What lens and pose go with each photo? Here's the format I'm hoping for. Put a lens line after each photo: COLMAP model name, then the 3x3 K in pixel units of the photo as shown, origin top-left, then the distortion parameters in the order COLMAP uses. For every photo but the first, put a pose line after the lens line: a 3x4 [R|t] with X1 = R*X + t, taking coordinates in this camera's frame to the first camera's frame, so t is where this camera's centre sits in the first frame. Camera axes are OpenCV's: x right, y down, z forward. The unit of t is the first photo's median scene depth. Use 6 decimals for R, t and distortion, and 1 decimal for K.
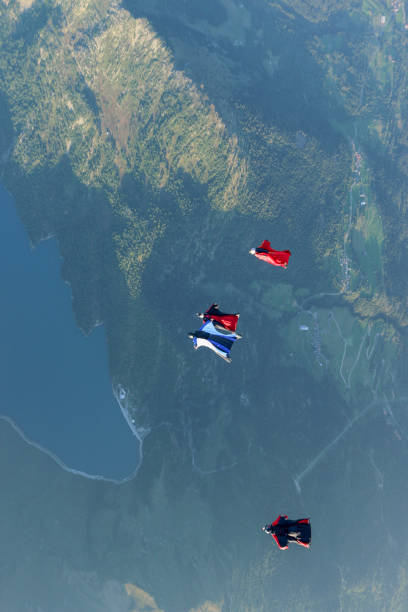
lens RADIAL K [[404.1, 0, 200.7], [0, 404.1, 308.0], [0, 0, 1]] dist [-0.006818, 0.011770]
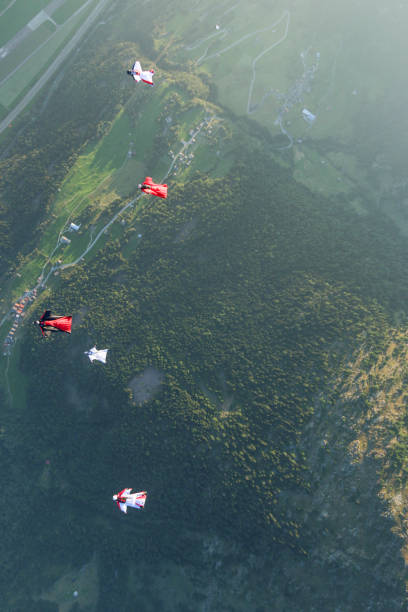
lens RADIAL K [[404.1, 0, 203.2], [0, 404.1, 307.6], [0, 0, 1]] dist [-0.006818, 0.011770]
pose [[-0.812315, -0.576329, -0.089384, 0.302910], [0.538921, -0.800337, 0.262727, -0.456083], [-0.222954, 0.165246, 0.960721, 0.580328]]
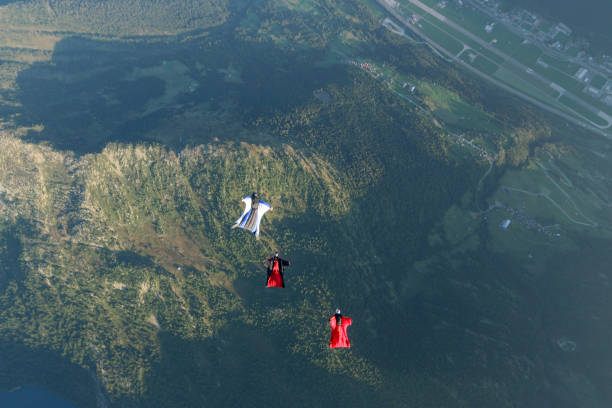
lens RADIAL K [[404.1, 0, 304.2], [0, 404.1, 203.6], [0, 0, 1]] dist [-0.006818, 0.011770]
pose [[0.613675, -0.769440, 0.177100, -0.115613], [0.789243, 0.591459, -0.165142, -0.178264], [0.022319, 0.241118, 0.970239, 0.222617]]
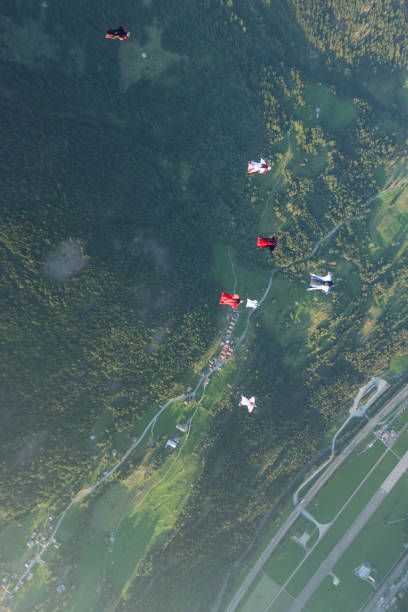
lens RADIAL K [[404.1, 0, 205.1], [0, 404.1, 302.8], [0, 0, 1]] dist [-0.006818, 0.011770]
pose [[0.824681, 0.565587, 0.003368, 0.402539], [-0.565401, 0.824223, 0.031264, -0.499610], [0.014907, -0.027687, 0.999505, 0.652843]]
